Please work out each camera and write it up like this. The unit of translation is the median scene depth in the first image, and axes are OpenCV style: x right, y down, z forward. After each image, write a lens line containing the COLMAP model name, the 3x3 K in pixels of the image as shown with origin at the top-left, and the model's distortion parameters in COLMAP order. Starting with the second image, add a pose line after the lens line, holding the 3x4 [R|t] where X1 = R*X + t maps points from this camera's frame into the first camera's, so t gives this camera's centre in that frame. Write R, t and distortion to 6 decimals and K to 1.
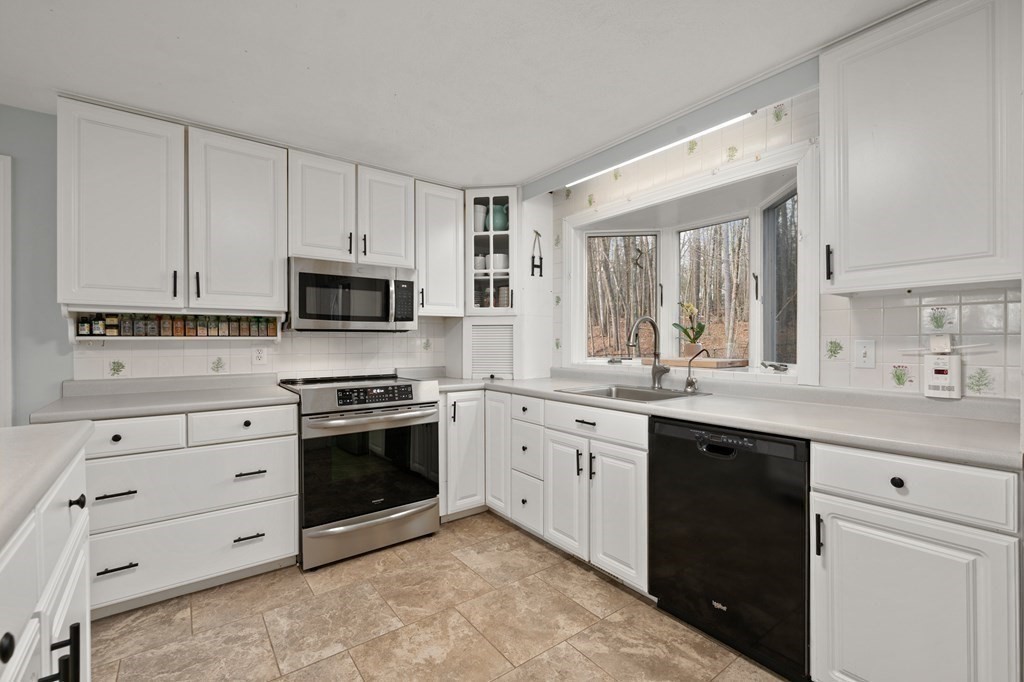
lens RADIAL K [[441.7, 0, 525.3], [0, 441.7, 342.2], [0, 0, 1]] dist [0.000896, -0.000042]
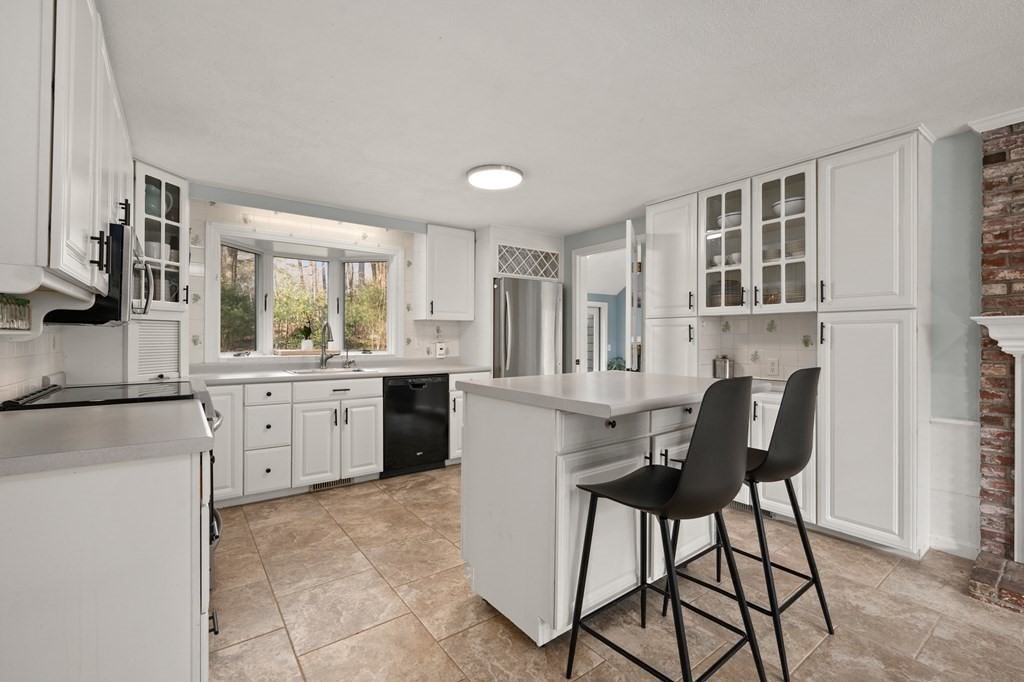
lens RADIAL K [[443.2, 0, 513.5], [0, 443.2, 337.7], [0, 0, 1]] dist [-0.009324, 0.000652]
pose [[0.008864, 0.002585, 0.999957, -1.309703], [0.001125, 0.999996, -0.002595, 0.001479], [-0.999960, 0.001148, 0.008861, 0.345795]]
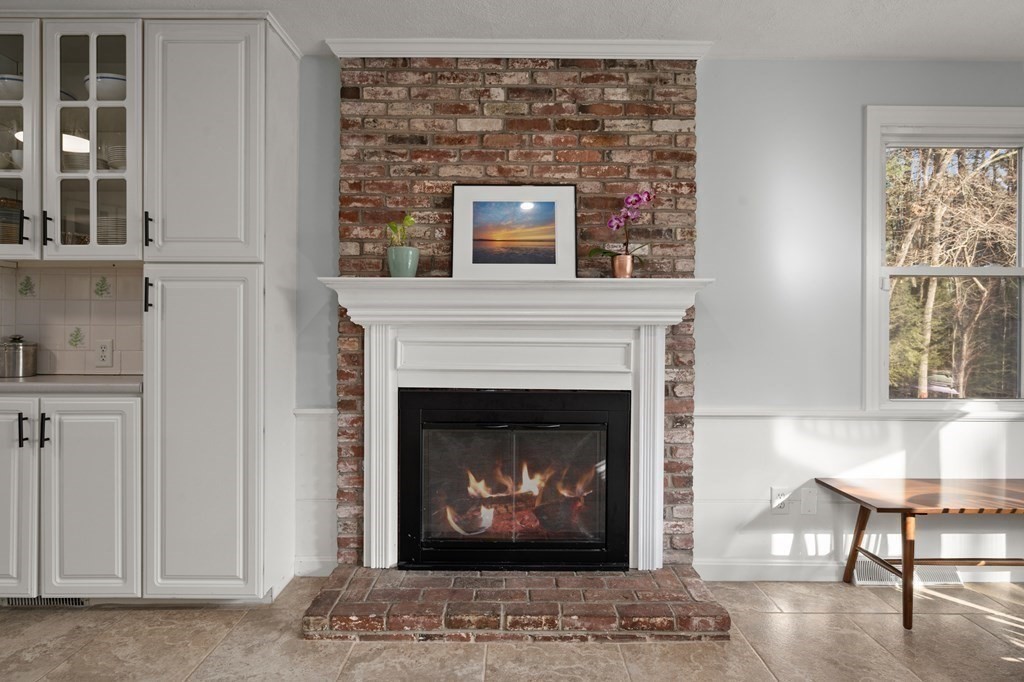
lens RADIAL K [[543.6, 0, 510.9], [0, 543.6, 330.1], [0, 0, 1]] dist [0.001165, 0.000151]
pose [[-0.797790, -0.001691, 0.602933, -1.181468], [-0.002078, 0.999998, 0.000055, 0.042950], [-0.602932, -0.001209, -0.797792, -0.077048]]
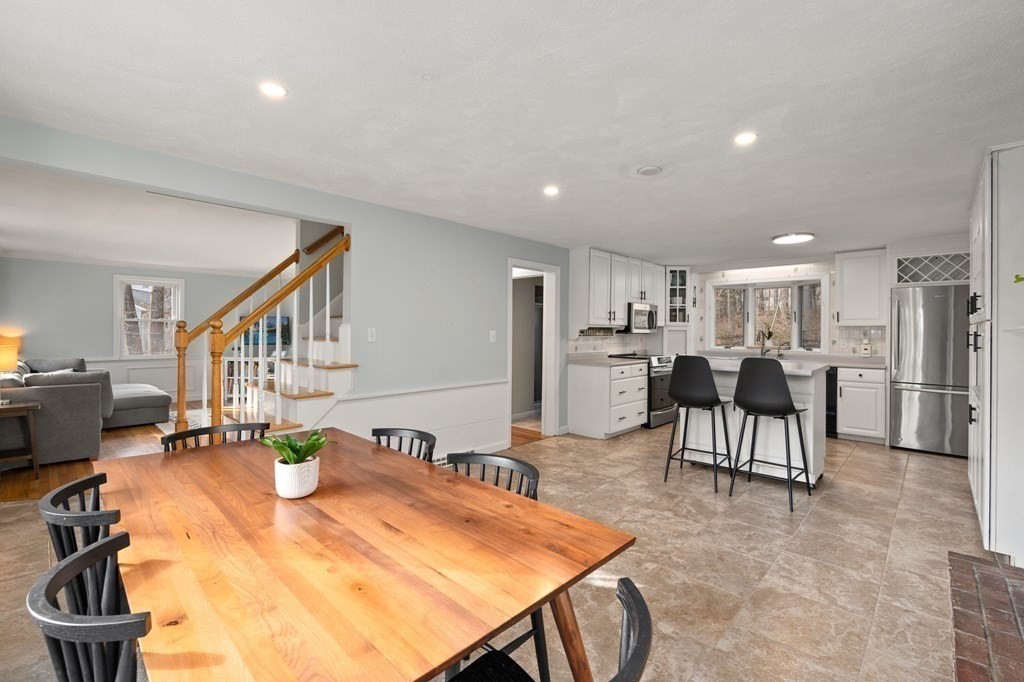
lens RADIAL K [[460.4, 0, 531.5], [0, 460.4, 329.6], [0, 0, 1]] dist [-0.001024, -0.000118]
pose [[0.980315, 0.009309, 0.197219, -1.600679], [-0.008226, 0.999946, -0.006309, -0.028694], [-0.197267, 0.004562, 0.980339, -1.380302]]
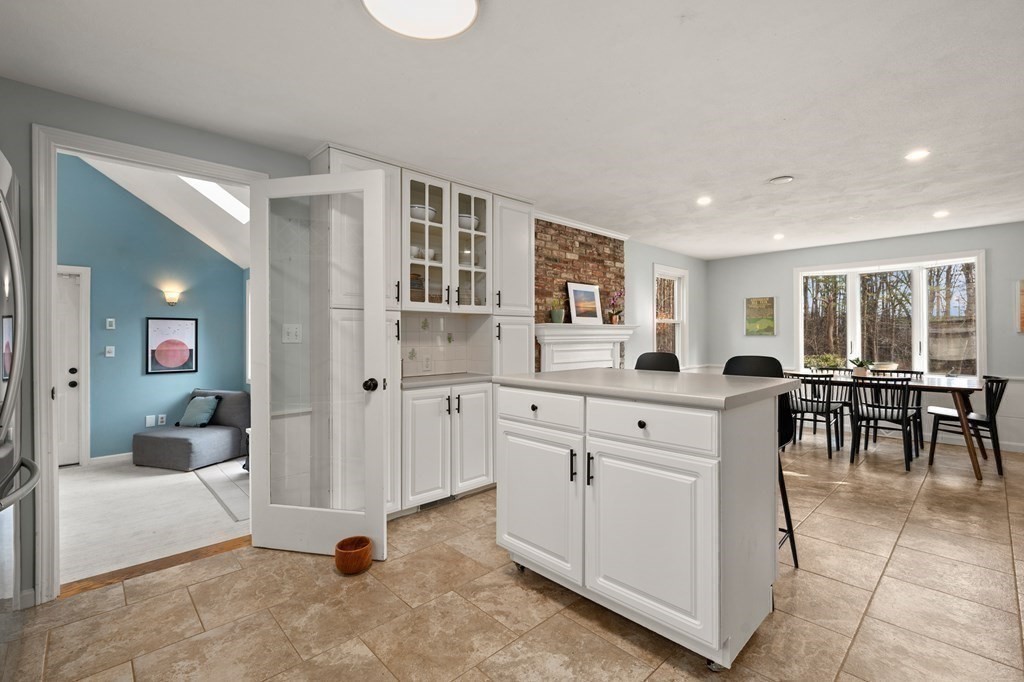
lens RADIAL K [[446.8, 0, 509.2], [0, 446.8, 331.2], [0, 0, 1]] dist [0.000129, -0.000437]
pose [[-0.995433, 0.001092, -0.095460, -0.092712], [0.001512, 0.999989, -0.004332, -0.006961], [0.095454, -0.004456, -0.995424, 1.018856]]
